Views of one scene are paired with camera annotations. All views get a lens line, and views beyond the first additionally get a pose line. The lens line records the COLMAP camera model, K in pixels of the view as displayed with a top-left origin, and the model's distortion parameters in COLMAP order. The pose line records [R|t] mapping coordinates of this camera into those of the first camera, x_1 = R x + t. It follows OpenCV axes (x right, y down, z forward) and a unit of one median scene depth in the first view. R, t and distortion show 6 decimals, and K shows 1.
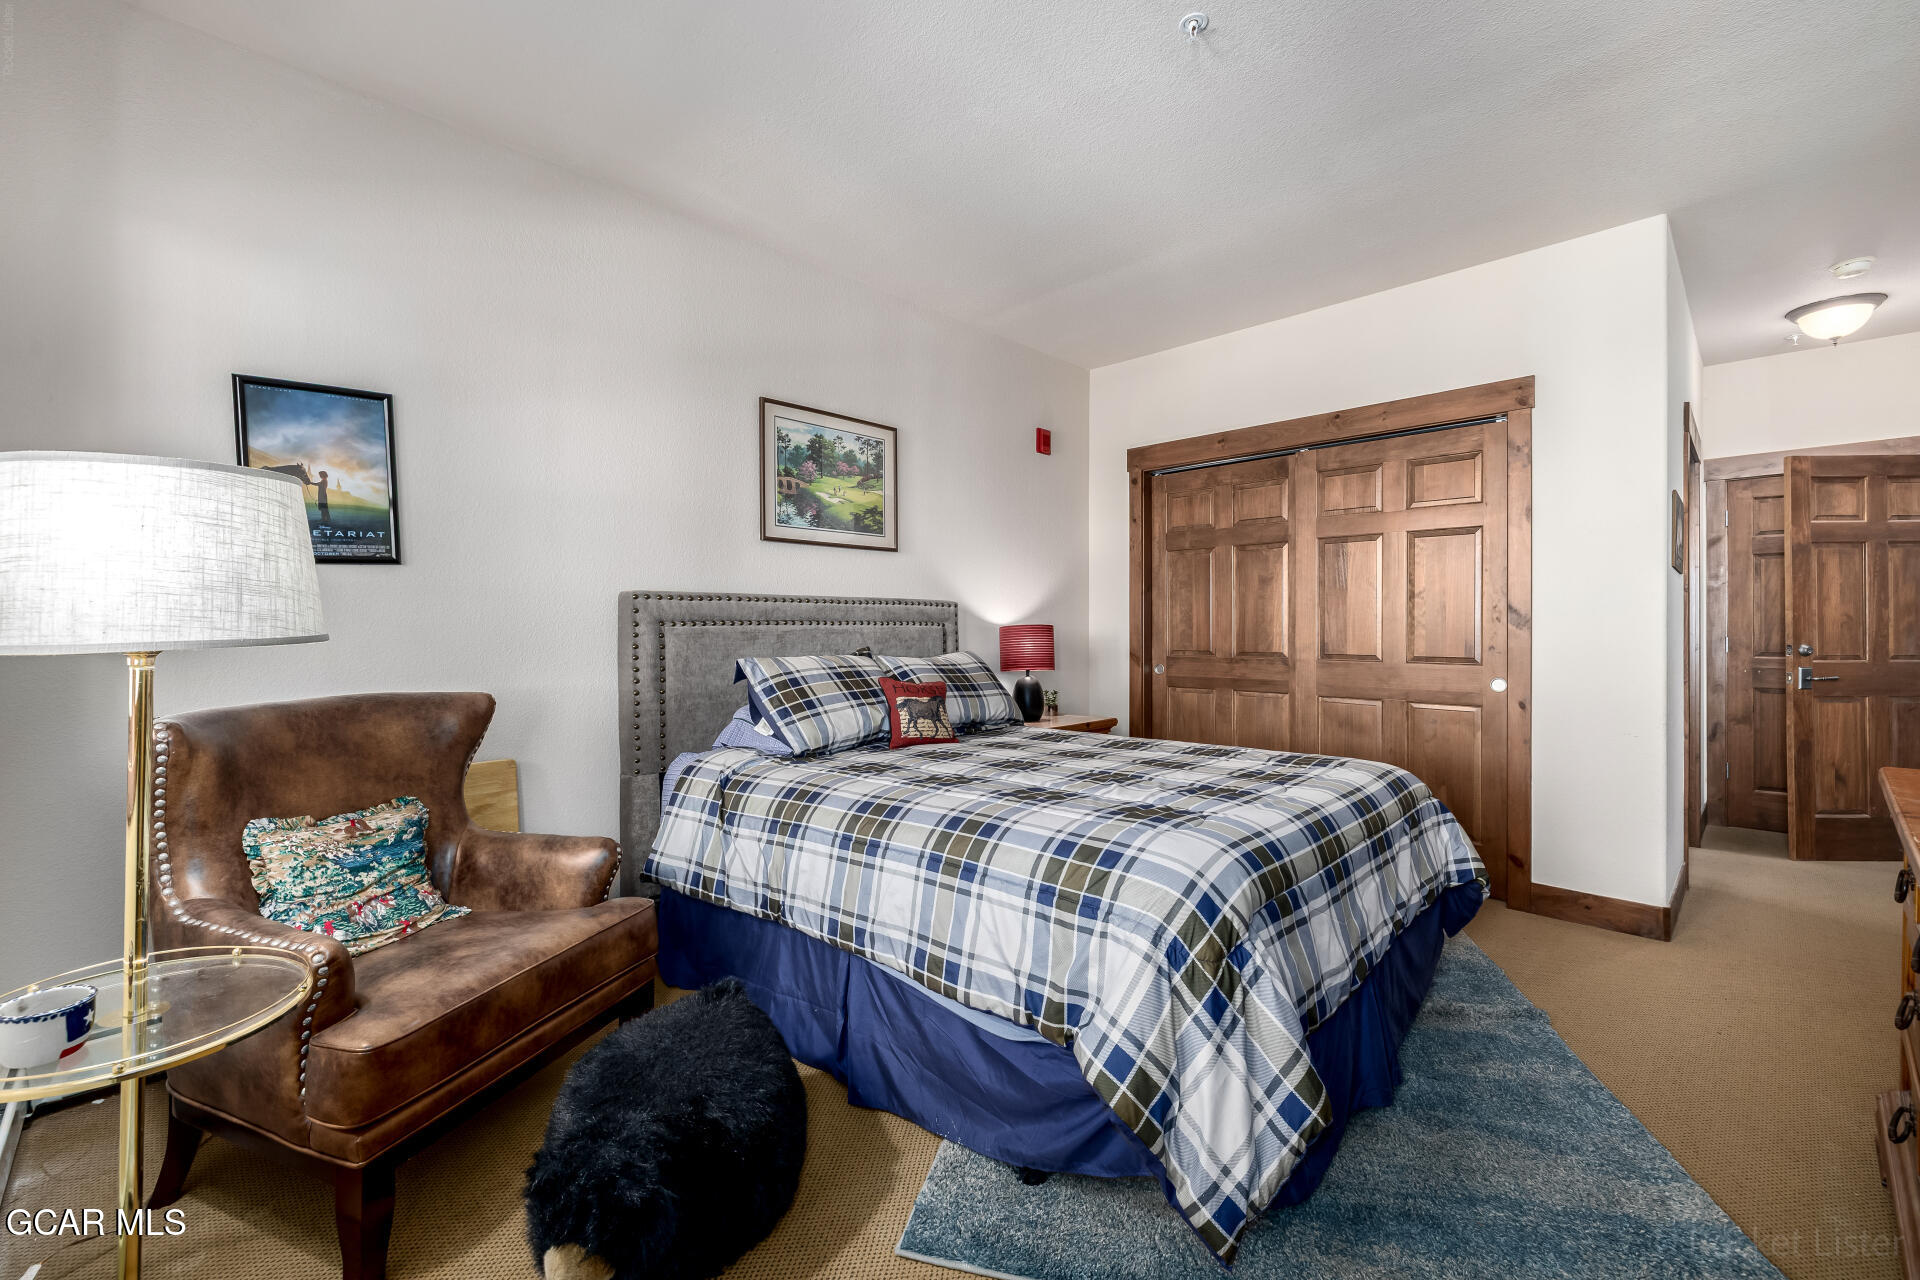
lens RADIAL K [[807.9, 0, 959.8], [0, 807.9, 638.1], [0, 0, 1]] dist [-0.002386, 0.000188]
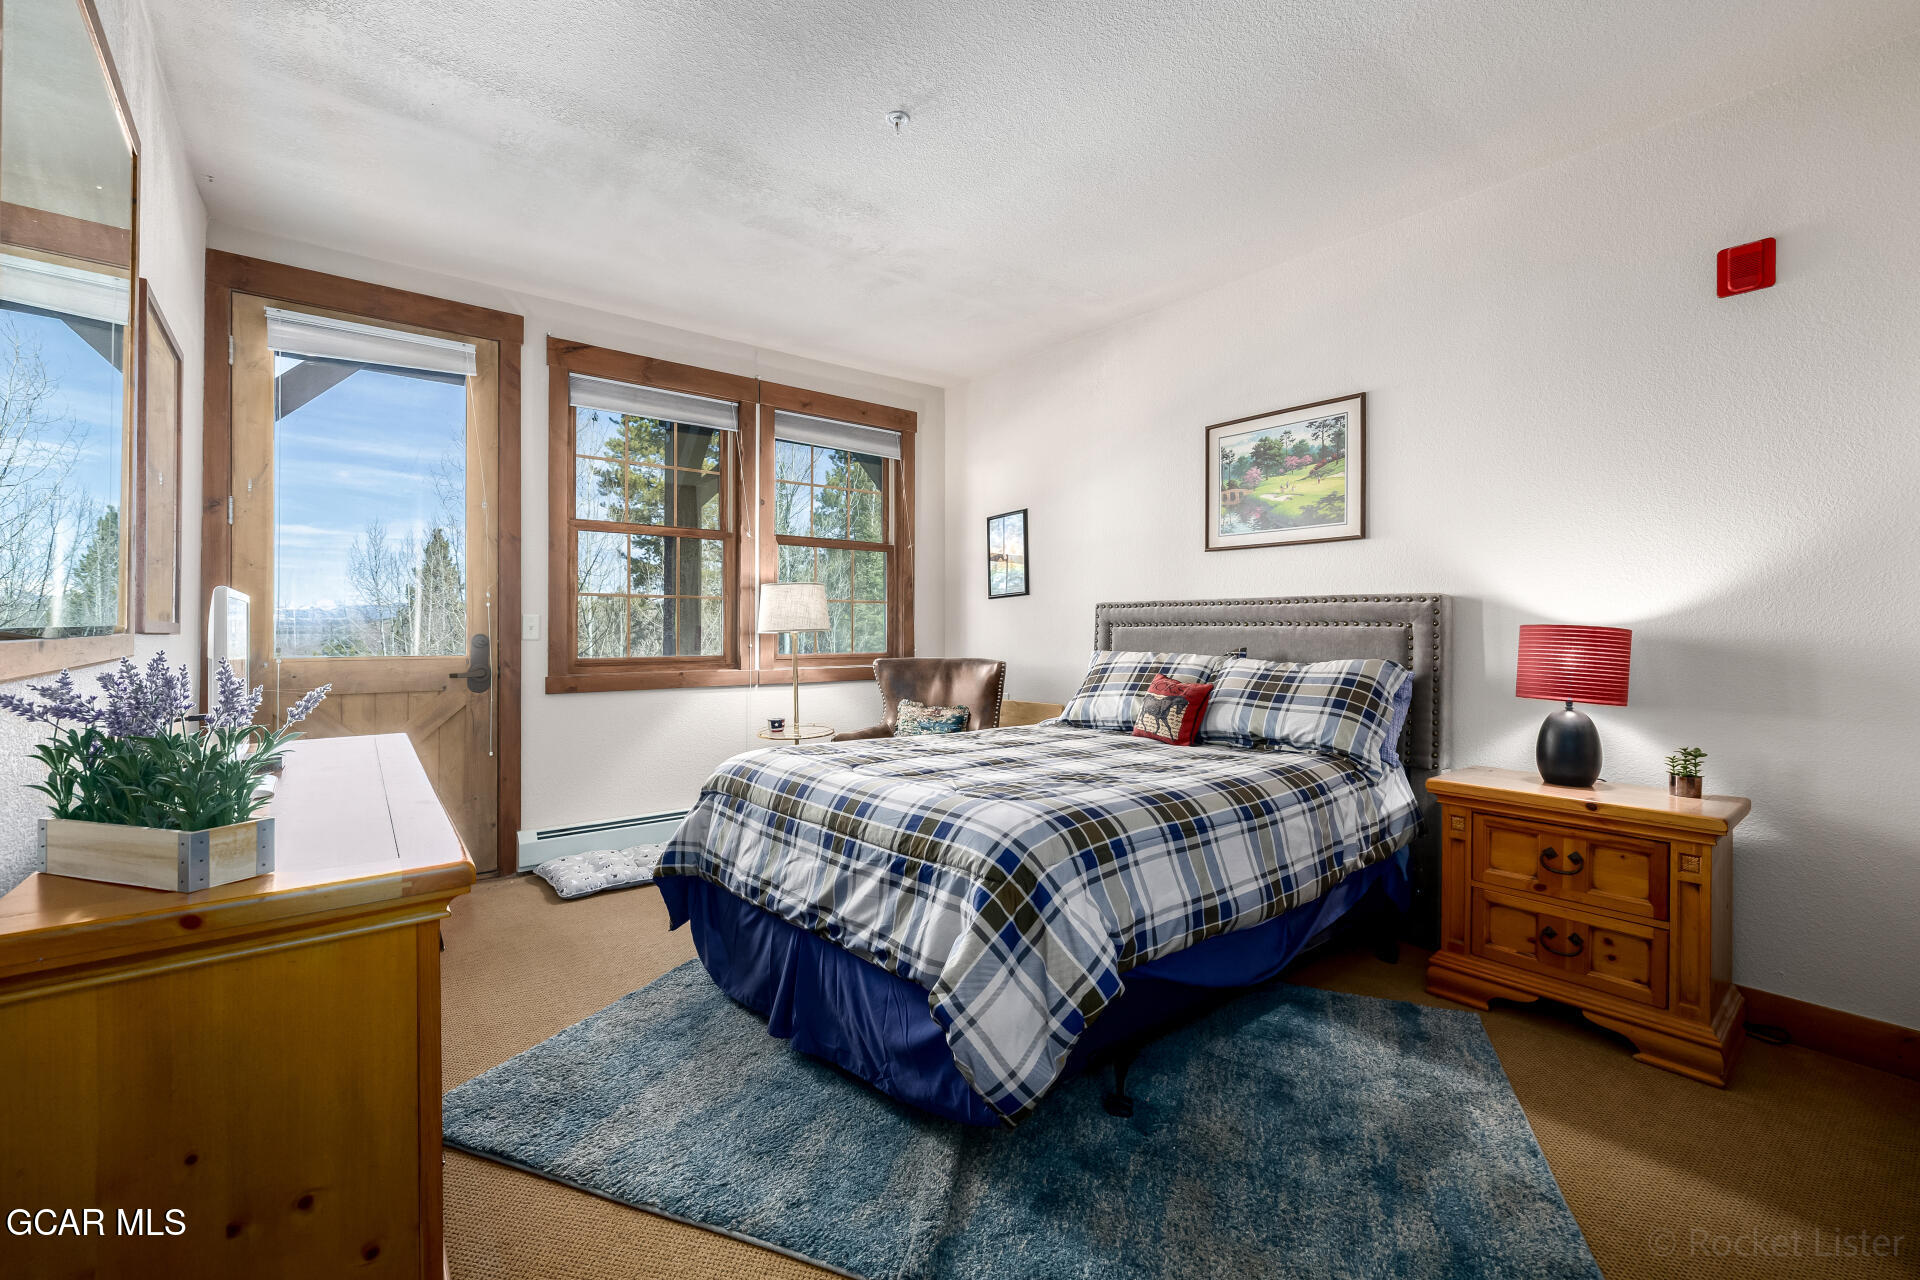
lens RADIAL K [[807.9, 0, 985.2], [0, 807.9, 624.5], [0, 0, 1]] dist [-0.002386, 0.000188]
pose [[-0.094102, 0.002907, -0.995558, 0.862778], [-0.010652, 0.999936, 0.003927, -0.017756], [0.995506, 0.010975, -0.094065, 0.743421]]
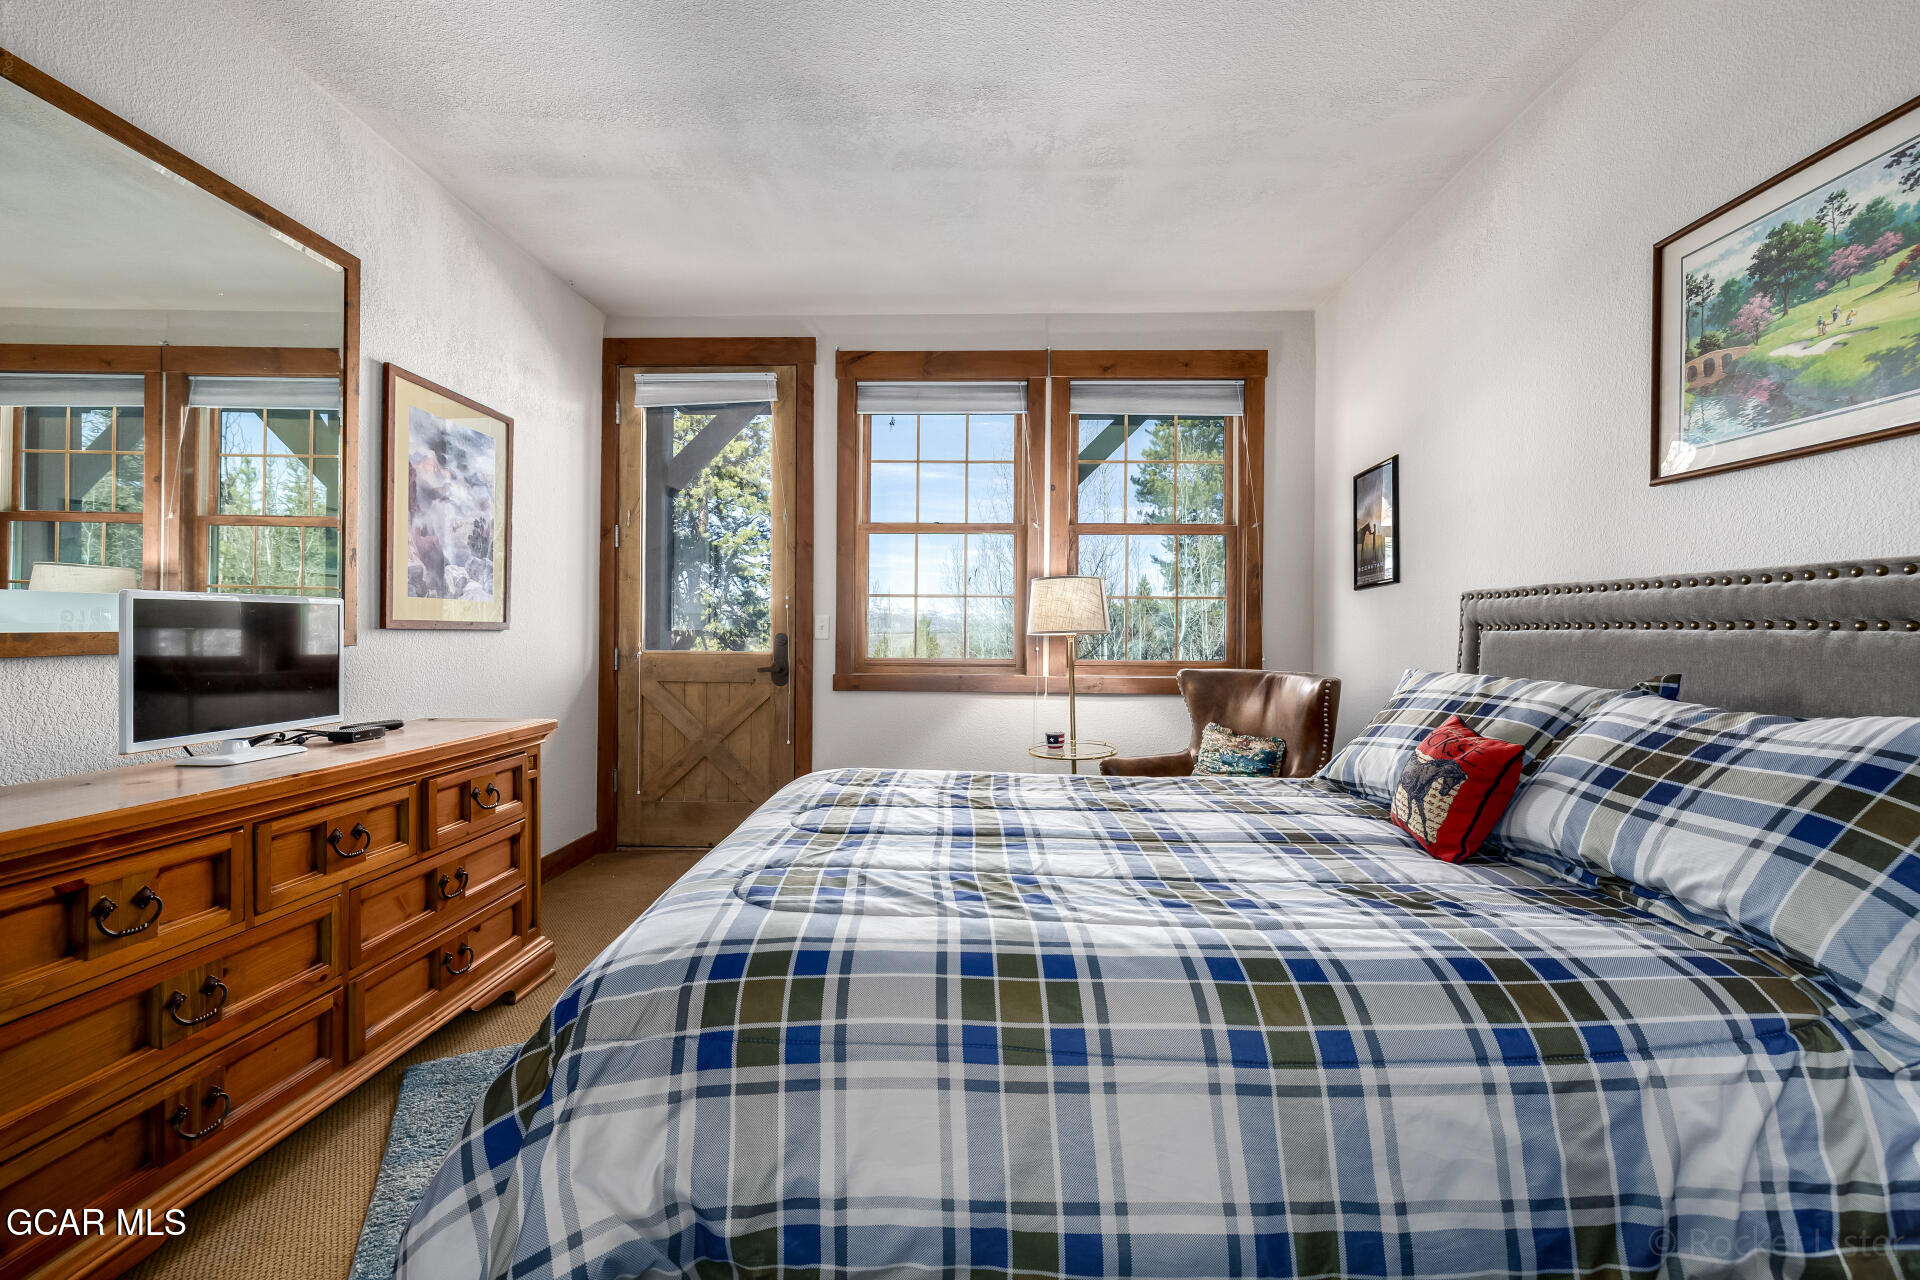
lens RADIAL K [[807.9, 0, 961.3], [0, 807.9, 628.0], [0, 0, 1]] dist [-0.002386, 0.000188]
pose [[-0.726817, 0.001702, -0.686829, 0.495568], [-0.009117, 0.999885, 0.012125, -0.018102], [0.686771, 0.015075, -0.726718, 1.009721]]
